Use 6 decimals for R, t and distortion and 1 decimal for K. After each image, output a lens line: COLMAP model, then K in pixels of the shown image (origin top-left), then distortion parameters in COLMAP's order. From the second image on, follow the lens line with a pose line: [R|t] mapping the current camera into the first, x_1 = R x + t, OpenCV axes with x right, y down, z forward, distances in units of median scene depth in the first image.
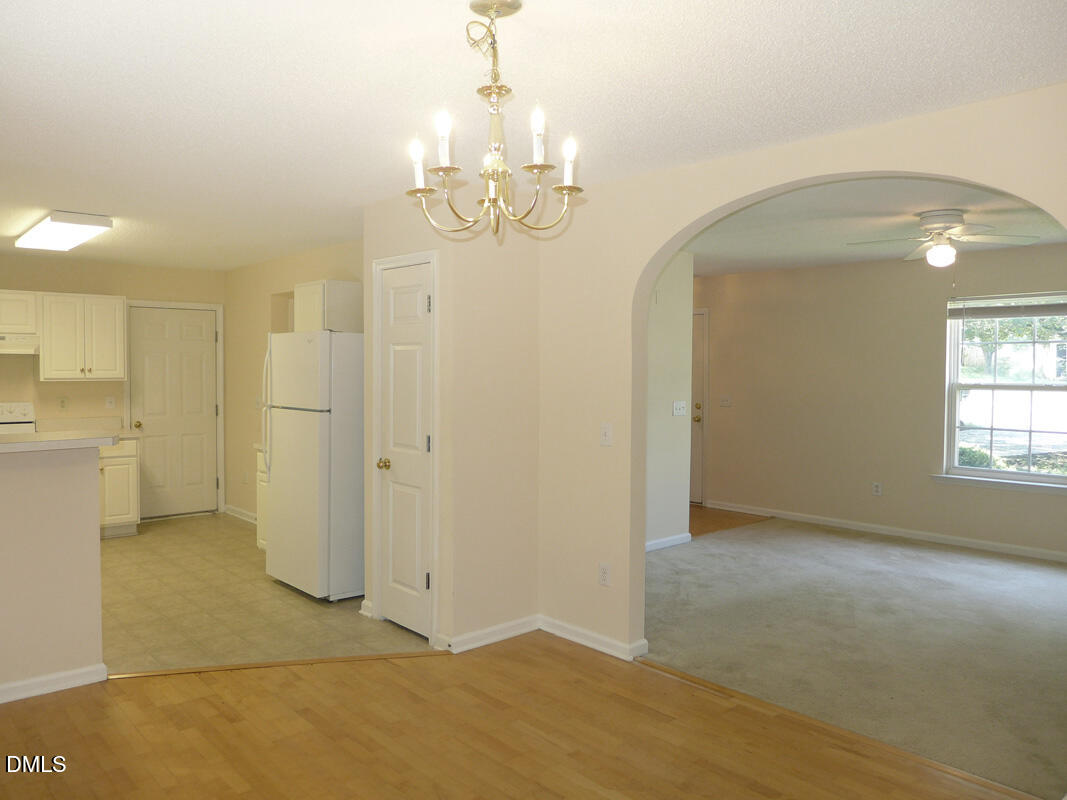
lens RADIAL K [[831.3, 0, 533.5], [0, 831.3, 400.0], [0, 0, 1]] dist [-0.025887, 0.006800]
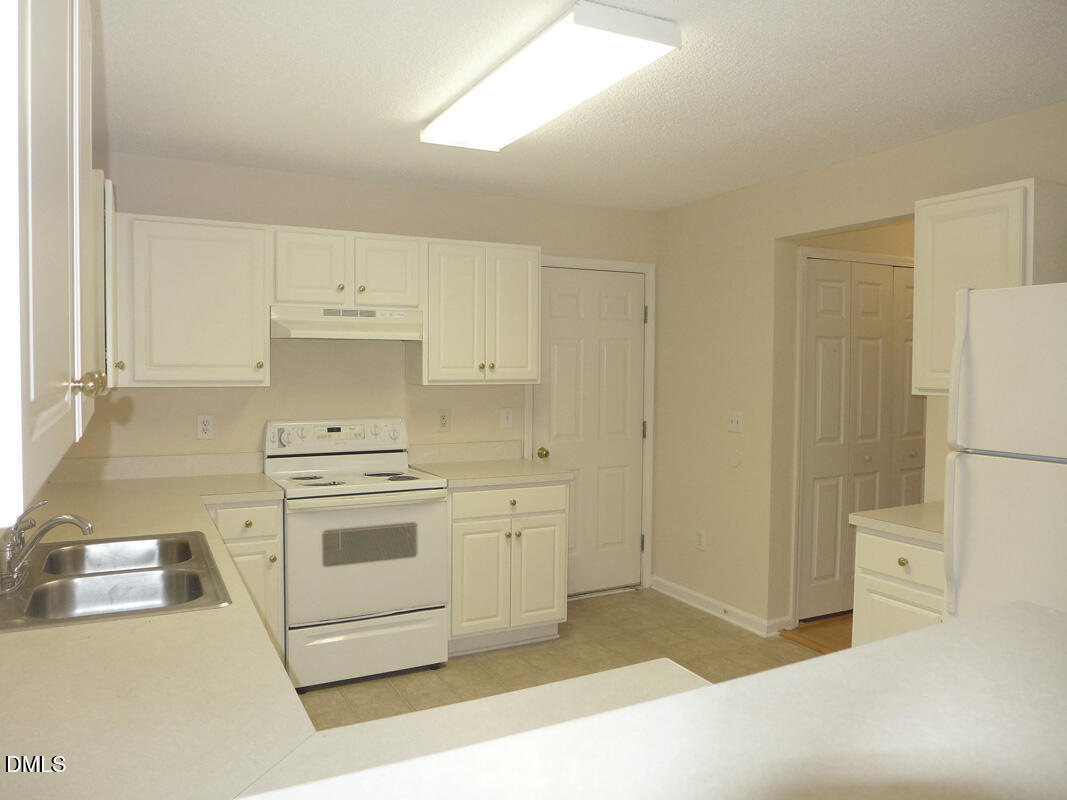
lens RADIAL K [[831.3, 0, 533.5], [0, 831.3, 400.0], [0, 0, 1]] dist [-0.025887, 0.006800]
pose [[0.969320, 0.013765, -0.245415, -0.367797], [-0.012470, 0.999899, 0.006826, -0.016842], [0.245484, -0.003557, 0.969394, 0.424617]]
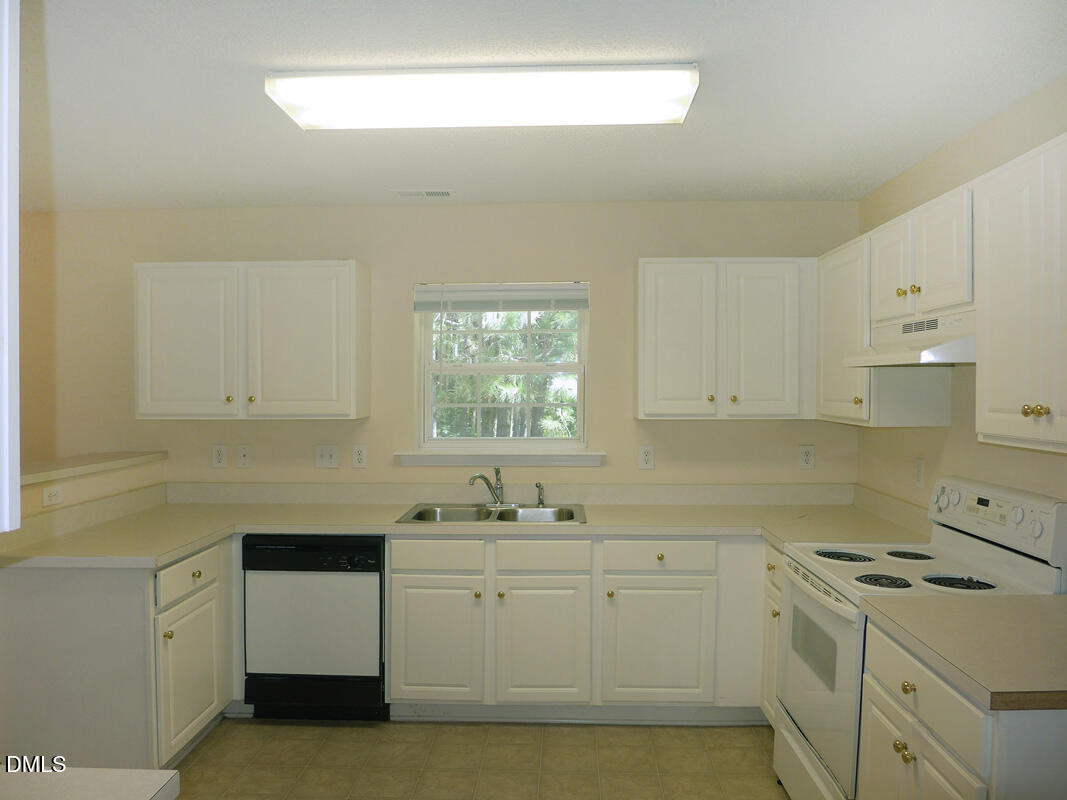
lens RADIAL K [[823.4, 0, 530.4], [0, 823.4, 380.5], [0, 0, 1]] dist [-0.002432, -0.001692]
pose [[-0.690645, -0.008727, -0.723141, -0.222989], [-0.032808, 0.999276, 0.019275, -0.048186], [0.722449, 0.037037, -0.690432, 1.099628]]
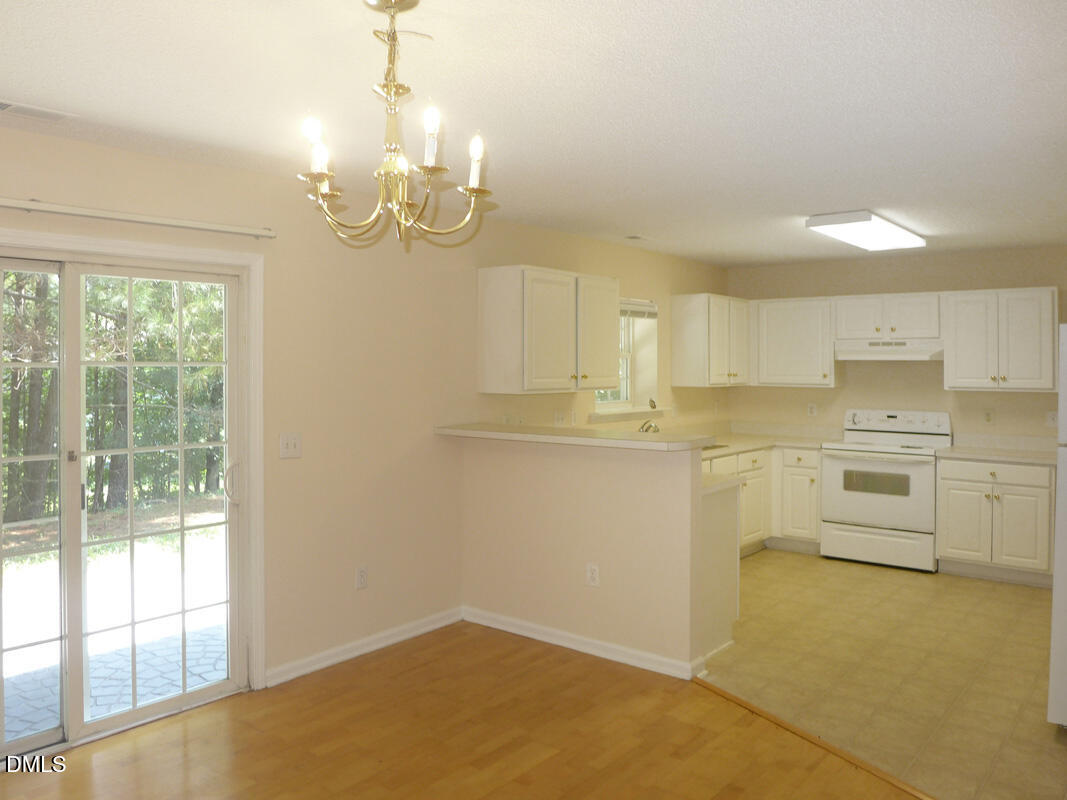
lens RADIAL K [[871.3, 0, 370.9], [0, 871.3, 312.7], [0, 0, 1]] dist [-0.001665, 0.001776]
pose [[0.080273, -0.064763, -0.994667, 0.314135], [-0.048963, 0.996426, -0.068829, -0.010454], [0.995570, 0.054227, 0.076816, 0.289697]]
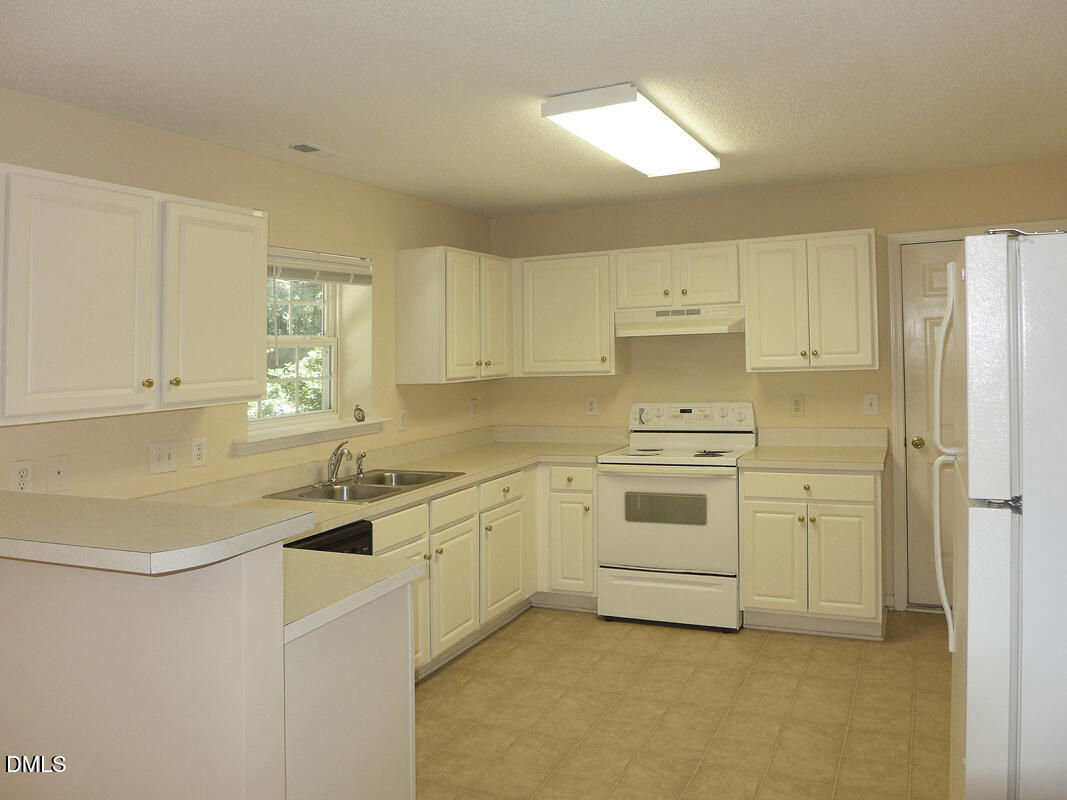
lens RADIAL K [[841.7, 0, 530.3], [0, 841.7, 319.6], [0, 0, 1]] dist [0.009475, 0.000738]
pose [[0.398863, -0.055415, -0.915335, -0.039134], [-0.001720, 0.998125, -0.061176, -0.023311], [0.917009, 0.025975, 0.398020, 0.564771]]
